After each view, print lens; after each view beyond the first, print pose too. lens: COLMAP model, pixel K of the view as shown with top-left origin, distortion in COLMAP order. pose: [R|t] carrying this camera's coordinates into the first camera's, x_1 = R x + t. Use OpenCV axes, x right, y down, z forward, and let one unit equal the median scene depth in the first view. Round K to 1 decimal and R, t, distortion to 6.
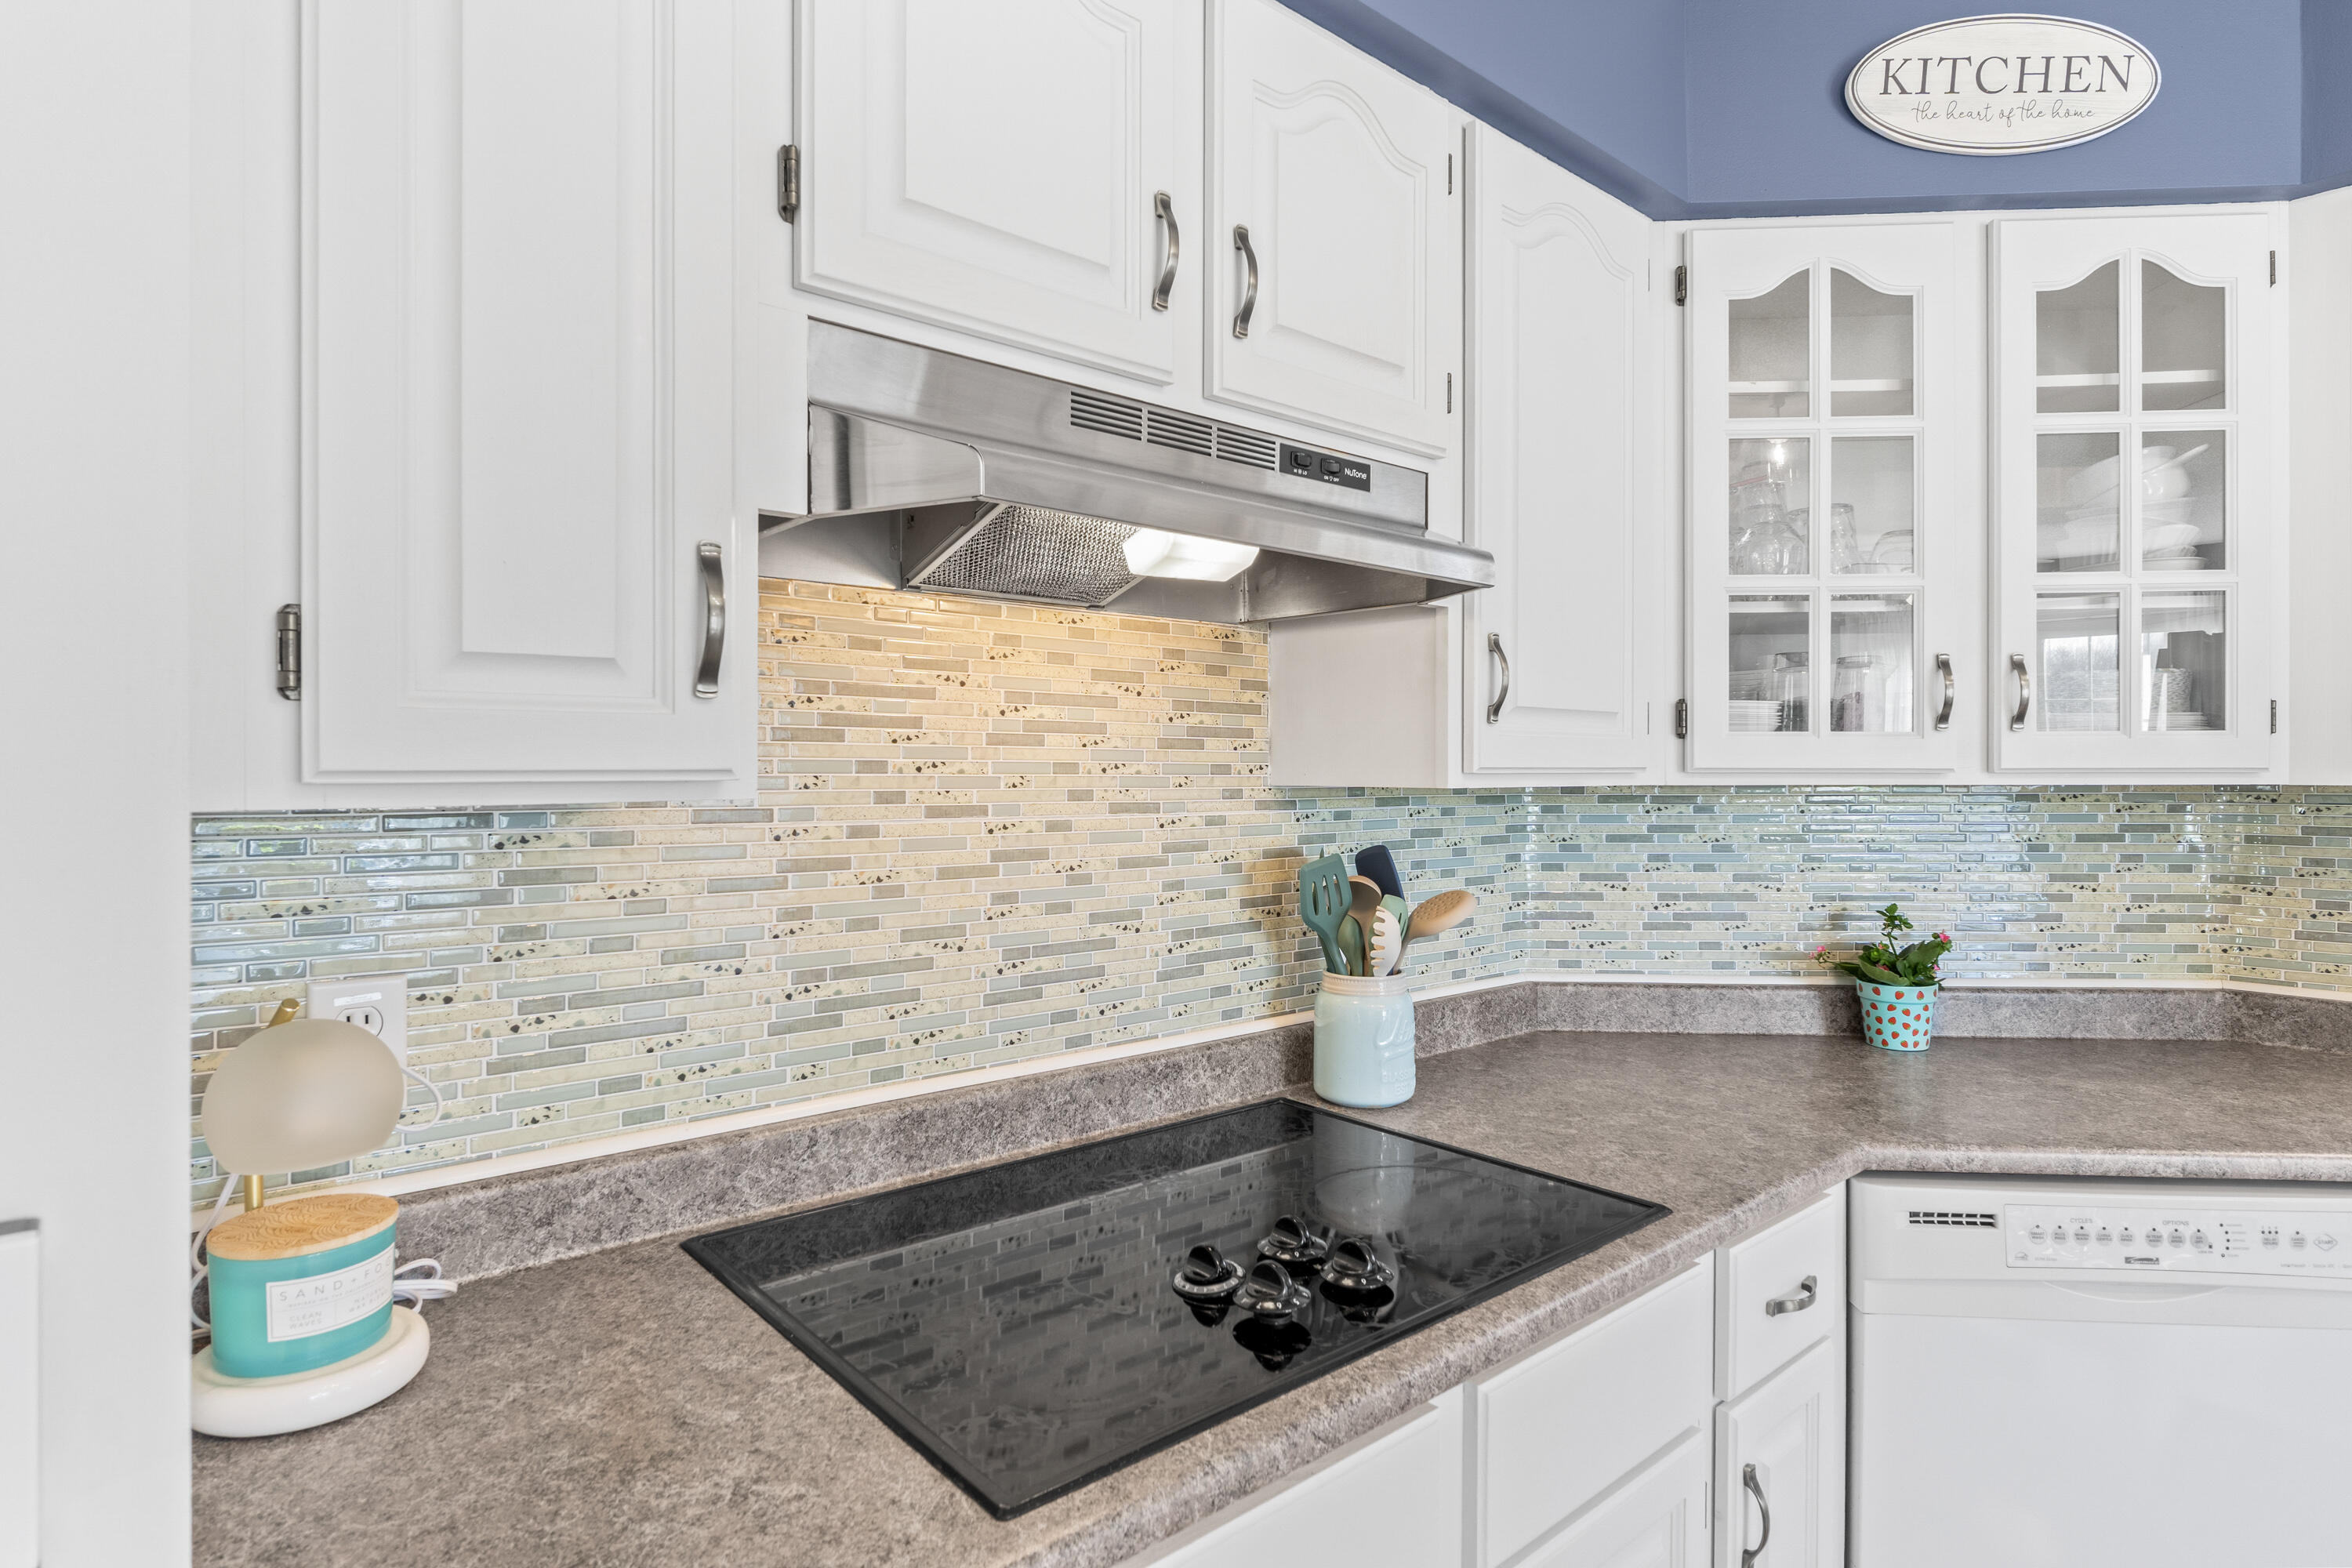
lens RADIAL K [[1235.9, 0, 1180.6], [0, 1235.9, 773.8], [0, 0, 1]] dist [0.000517, 0.000103]
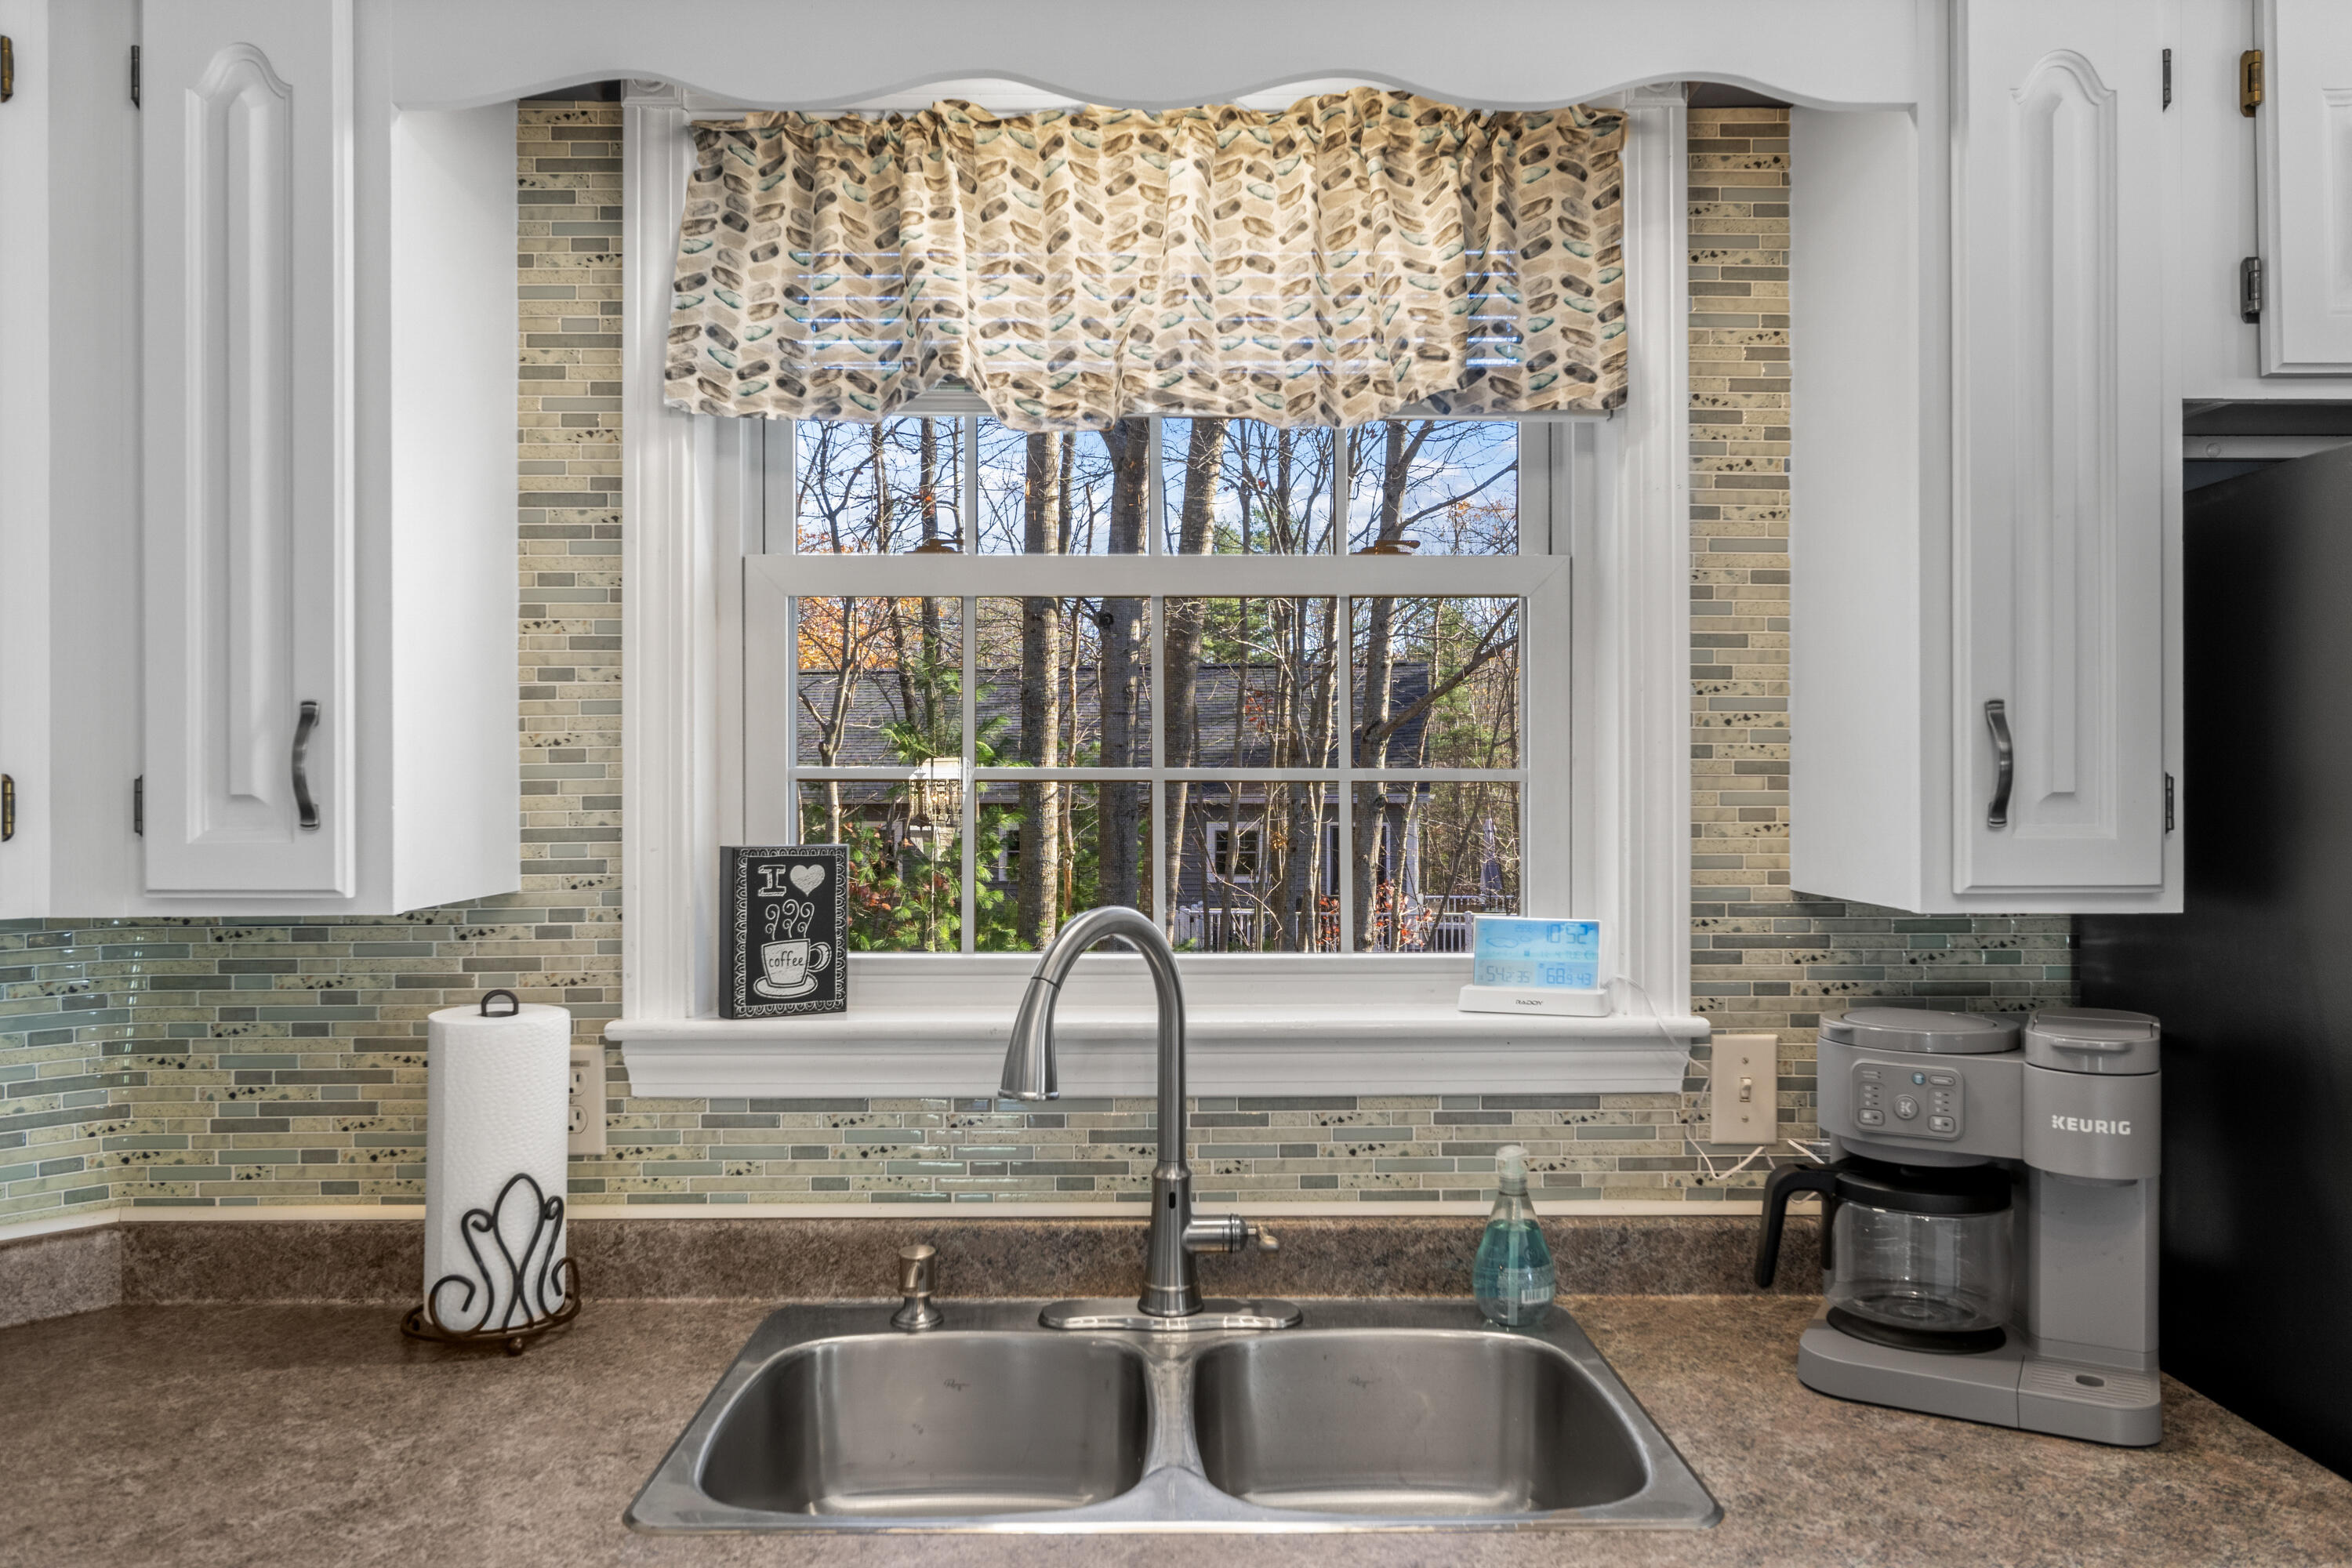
lens RADIAL K [[1730.0, 0, 1176.7], [0, 1730.0, 779.9], [0, 0, 1]] dist [0.003915, -0.001983]
pose [[0.647766, 0.000711, 0.761839, 0.630289], [0.005039, 0.999974, -0.005218, -0.054403], [-0.761823, 0.007219, 0.647745, 0.016594]]
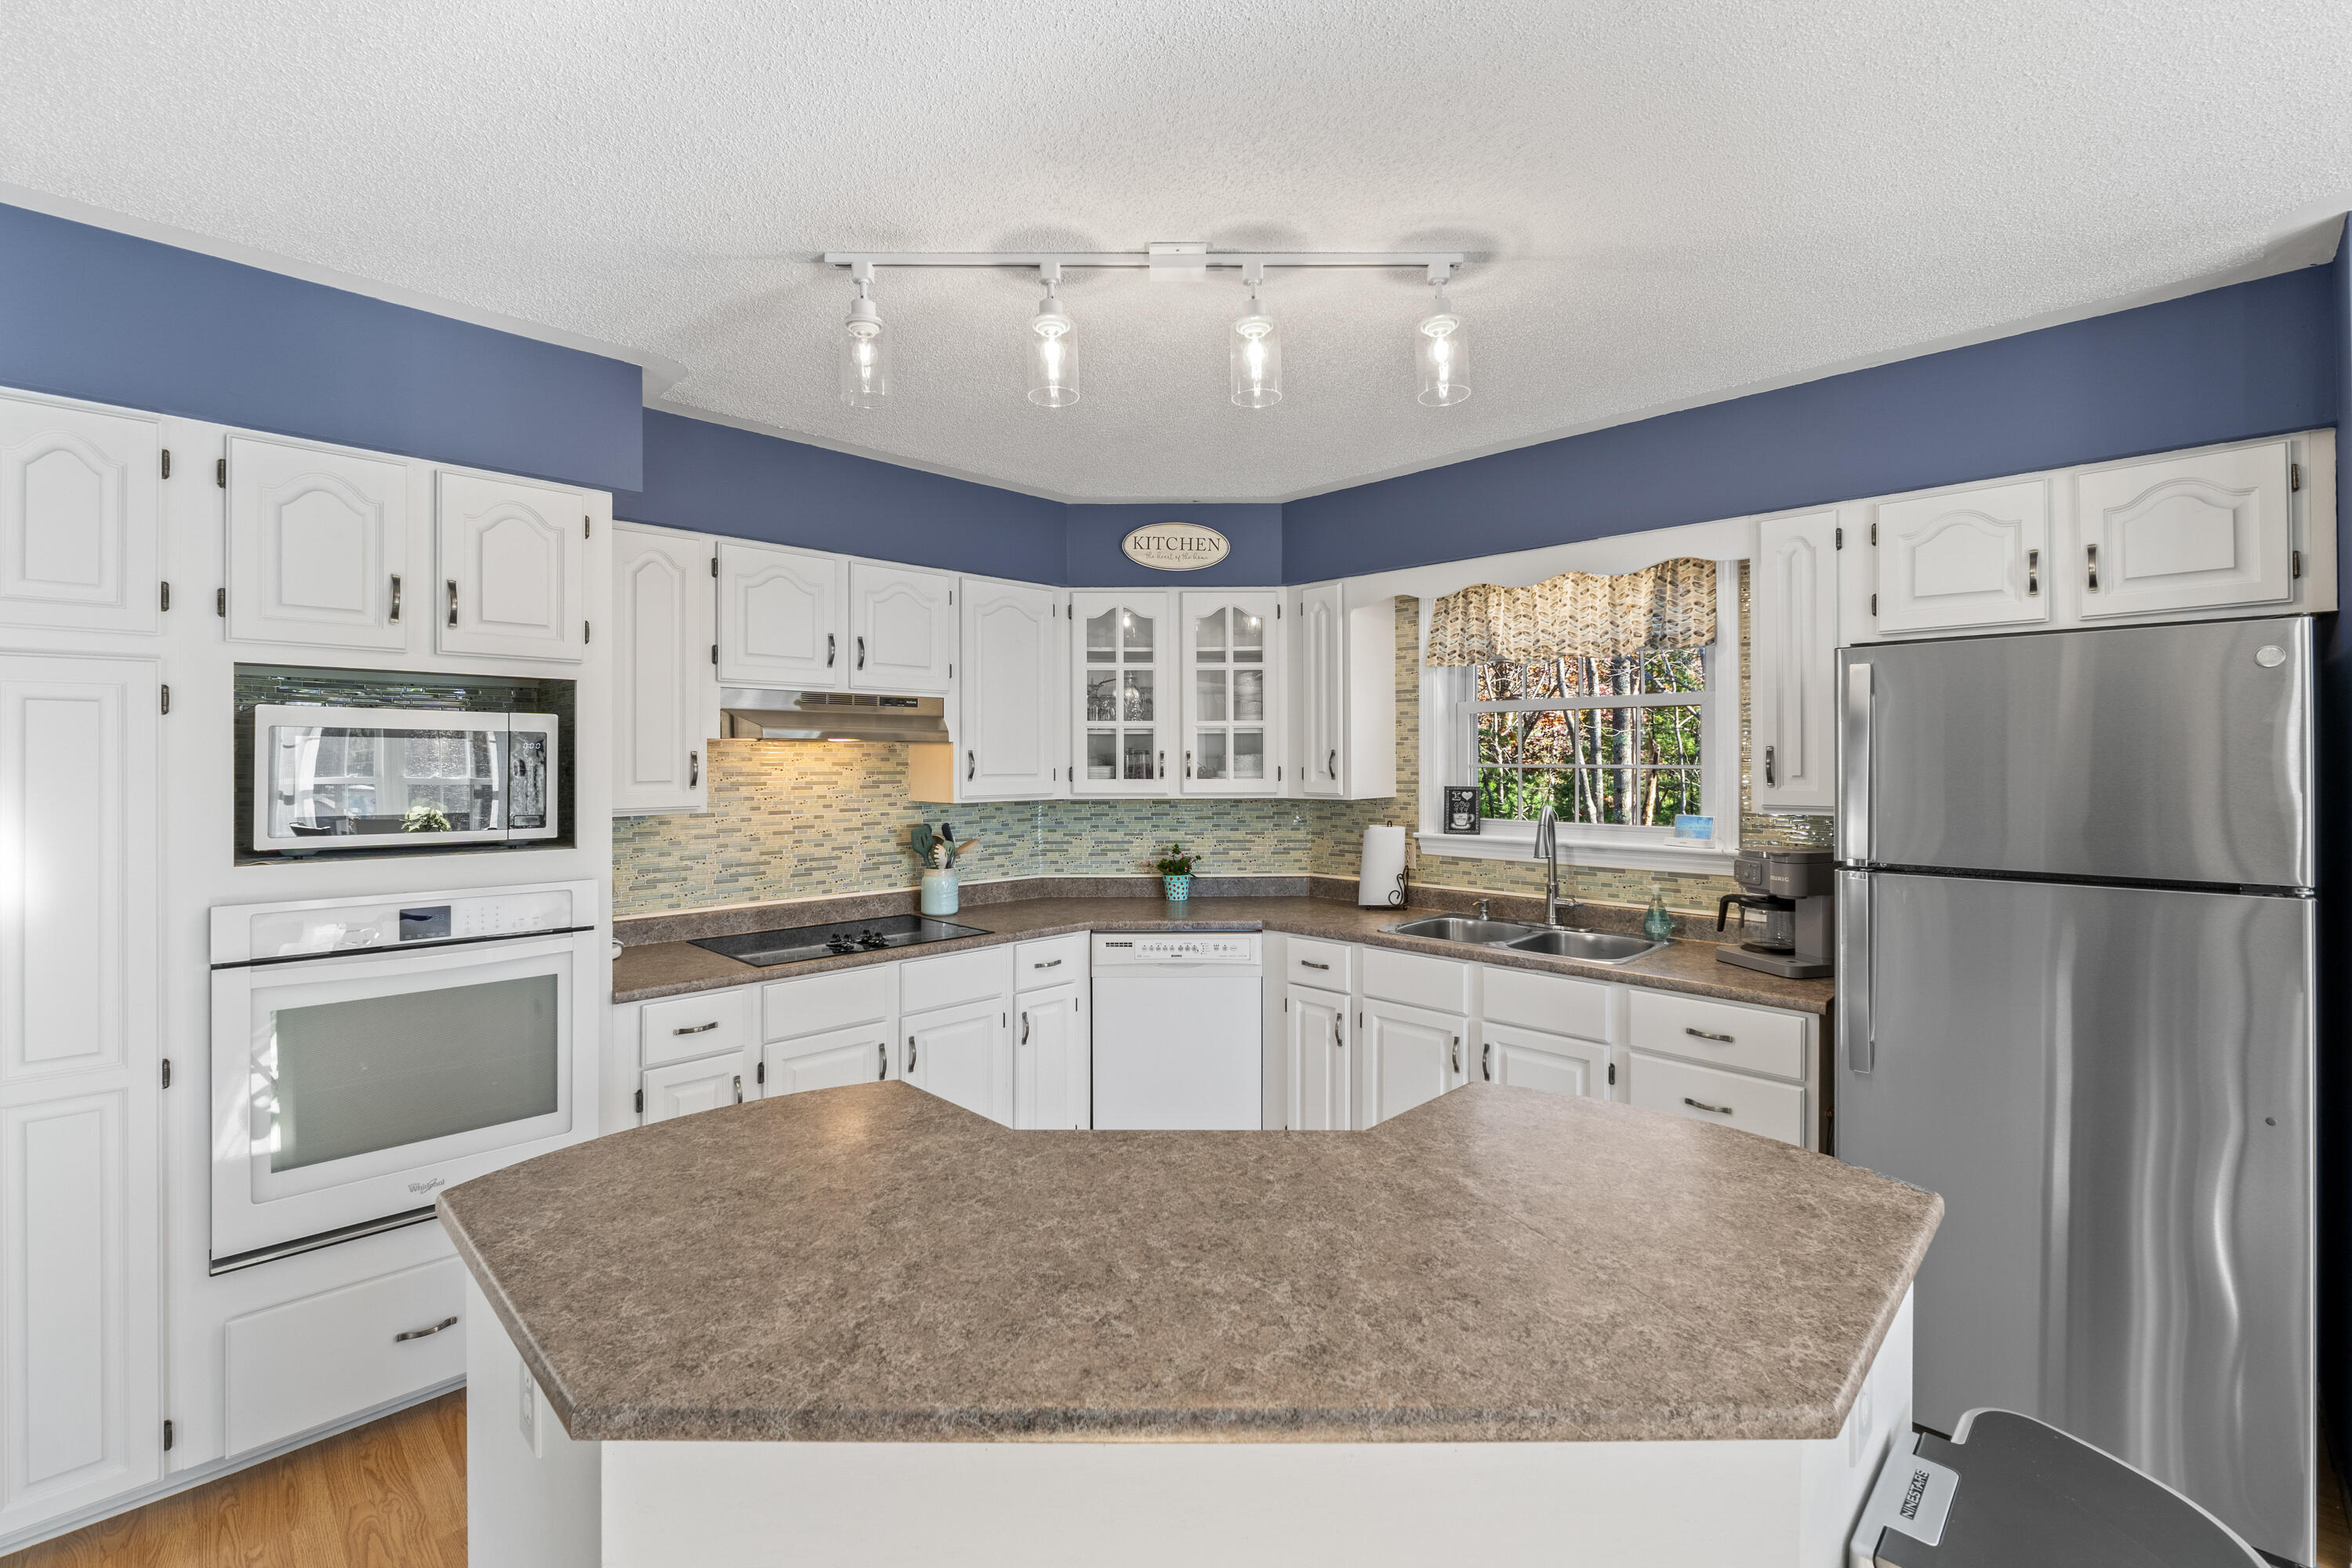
lens RADIAL K [[1009.5, 0, 1174.7], [0, 1009.5, 762.1], [0, 0, 1]] dist [-0.004095, -0.000338]
pose [[0.996948, -0.002774, 0.078015, 0.490527], [0.002837, 0.999996, -0.000695, -0.073457], [-0.078012, 0.000915, 0.996952, -1.273889]]
